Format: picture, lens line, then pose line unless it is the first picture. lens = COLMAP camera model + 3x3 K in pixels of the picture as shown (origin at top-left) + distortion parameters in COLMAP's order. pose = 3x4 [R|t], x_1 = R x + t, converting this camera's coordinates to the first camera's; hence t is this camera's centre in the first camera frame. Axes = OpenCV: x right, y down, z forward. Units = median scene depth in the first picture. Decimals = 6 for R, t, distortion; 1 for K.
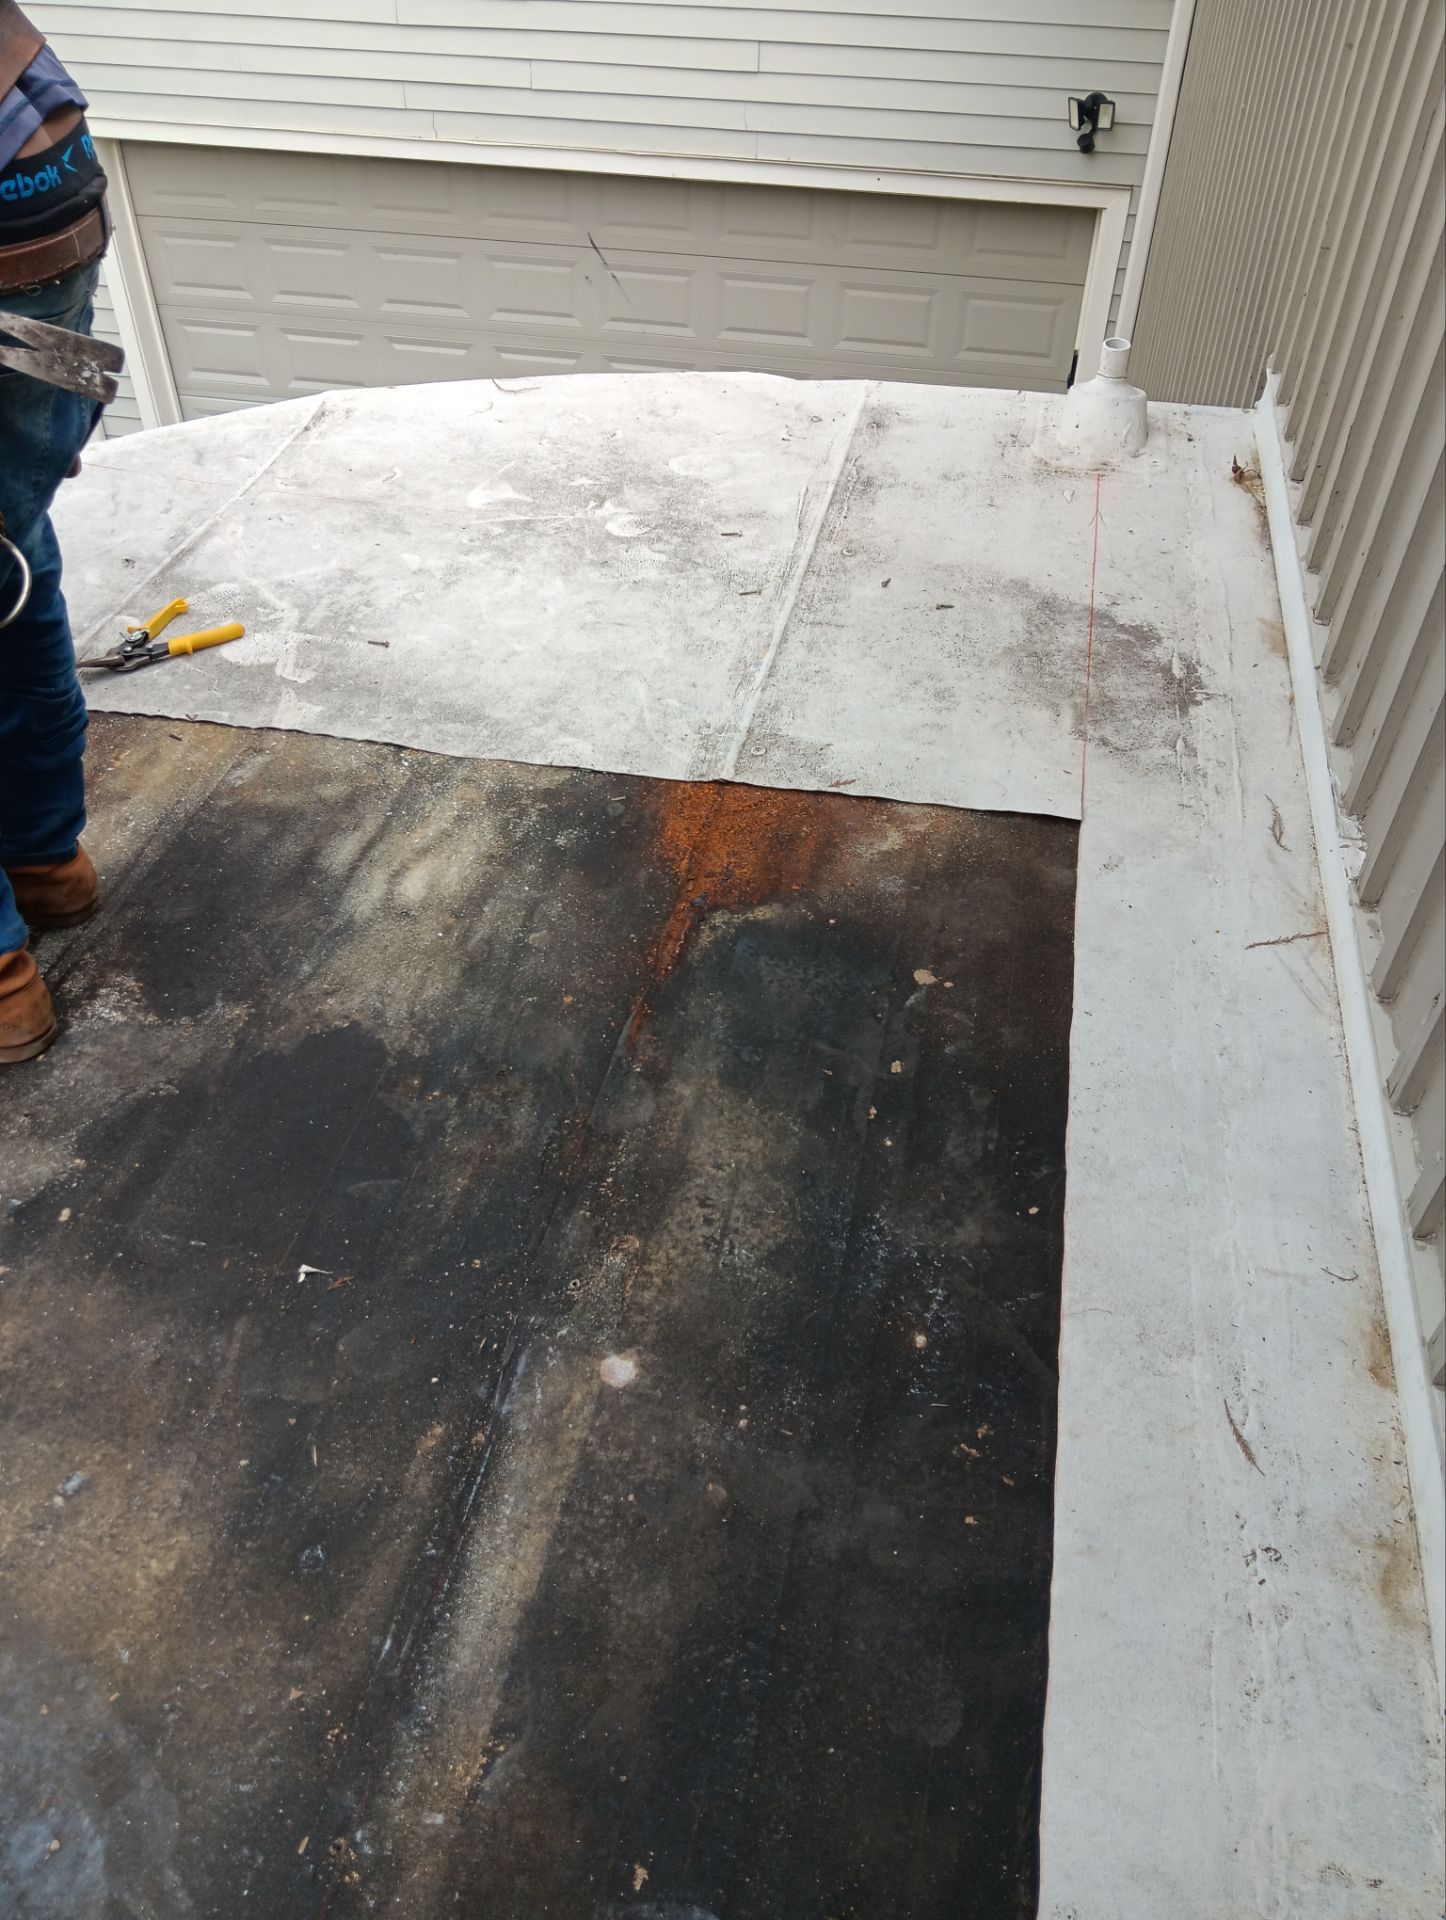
lens RADIAL K [[1465.9, 0, 720.2], [0, 1465.9, 956.4], [0, 0, 1]] dist [0.125454, -0.337559]
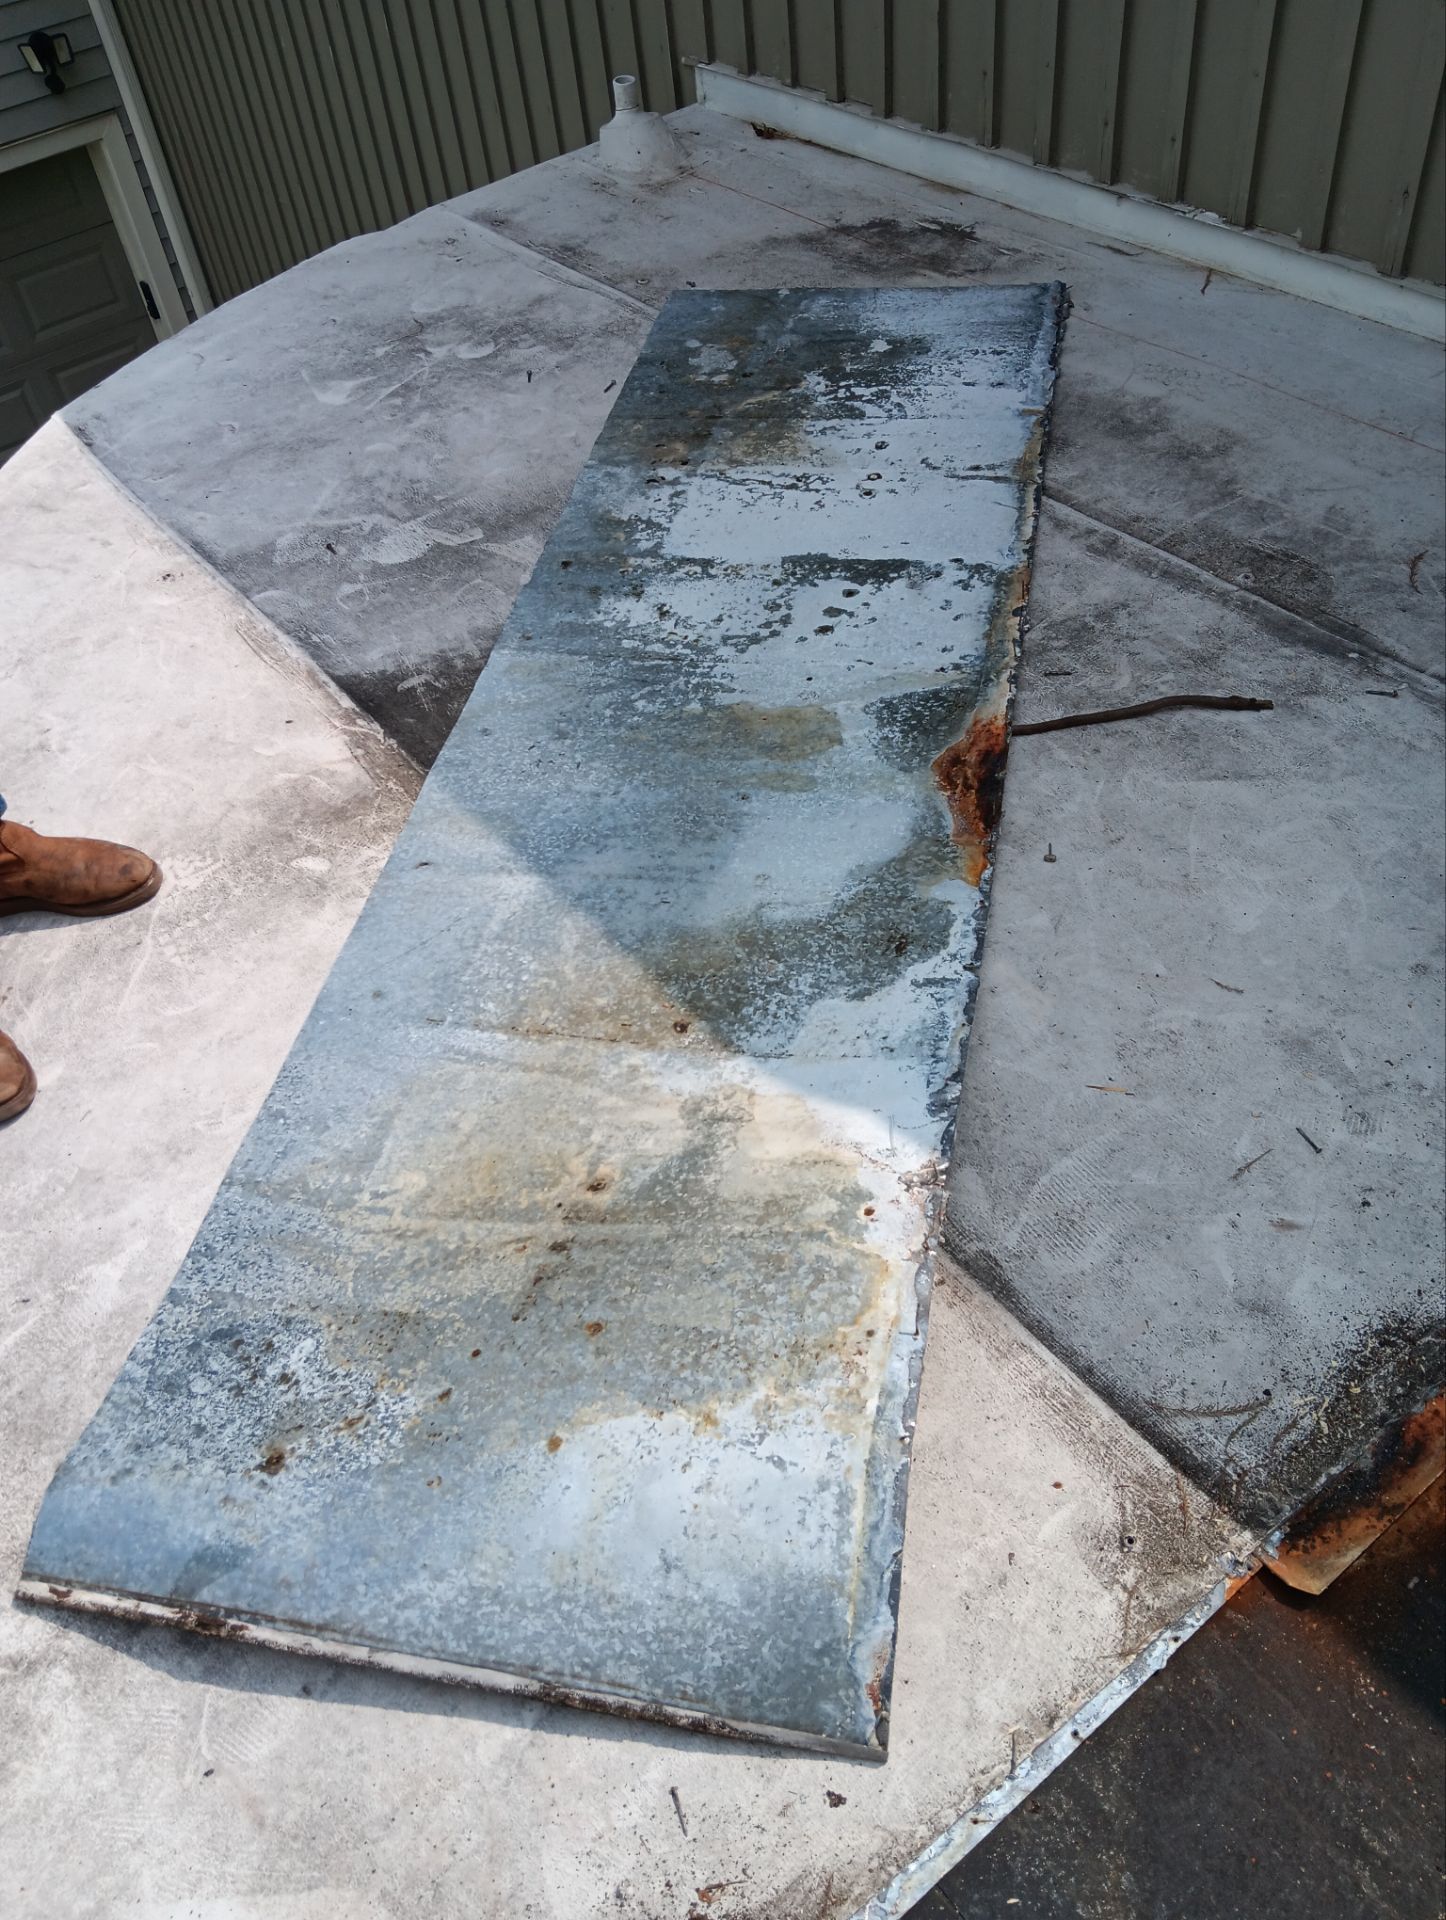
lens RADIAL K [[1493.7, 0, 732.9], [0, 1493.7, 953.5], [0, 0, 1]] dist [-0.003890, -0.036900]
pose [[0.629580, -0.607918, 0.483803, -0.730503], [0.596758, 0.777120, 0.199912, -0.049028], [-0.497503, 0.162853, 0.852039, 0.035823]]
